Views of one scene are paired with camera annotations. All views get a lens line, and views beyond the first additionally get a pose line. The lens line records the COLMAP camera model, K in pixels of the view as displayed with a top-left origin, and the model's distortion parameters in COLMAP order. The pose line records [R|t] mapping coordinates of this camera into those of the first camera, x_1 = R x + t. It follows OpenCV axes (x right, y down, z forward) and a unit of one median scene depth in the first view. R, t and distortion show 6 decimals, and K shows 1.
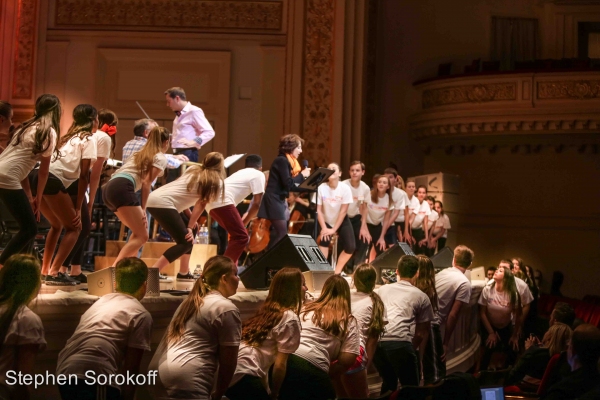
lens RADIAL K [[1190.0, 0, 299.5], [0, 1190.0, 218.6], [0, 0, 1]] dist [-0.331370, 0.308023]
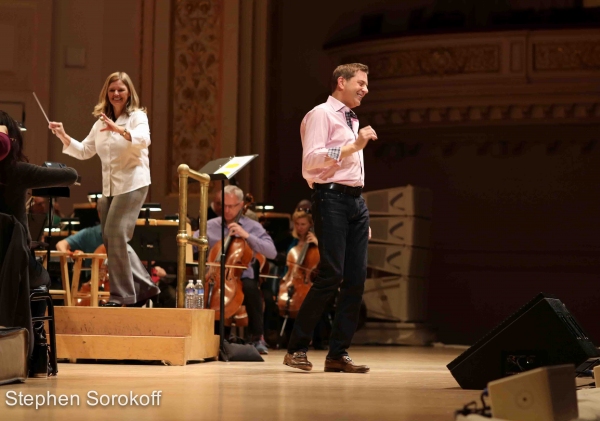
lens RADIAL K [[1743.9, 0, 300.0], [0, 1743.9, 210.5], [0, 0, 1]] dist [-0.203303, 0.377744]
pose [[0.974822, -0.006731, 0.222882, -0.134764], [0.012585, 0.999612, -0.024854, -0.002721], [-0.222628, 0.027033, 0.974529, 0.096516]]
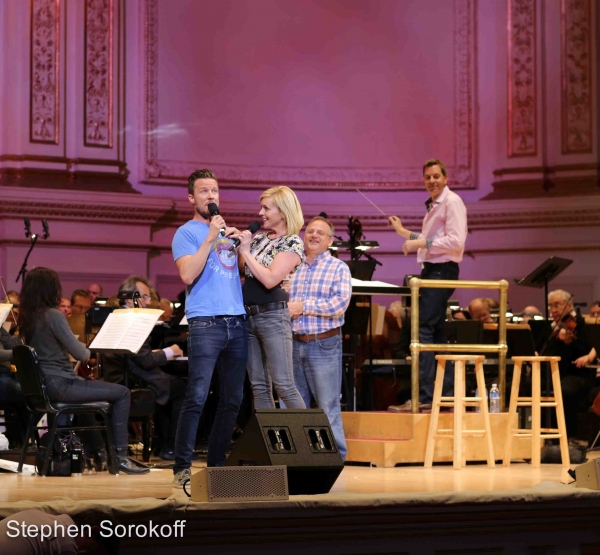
lens RADIAL K [[2181.4, 0, 300.0], [0, 2181.4, 277.5], [0, 0, 1]] dist [-0.121600, -0.441769]
pose [[0.814069, -0.057632, -0.577901, 0.274418], [0.042815, 0.998312, -0.039245, -0.003825], [0.579188, 0.007206, 0.815162, 0.030231]]
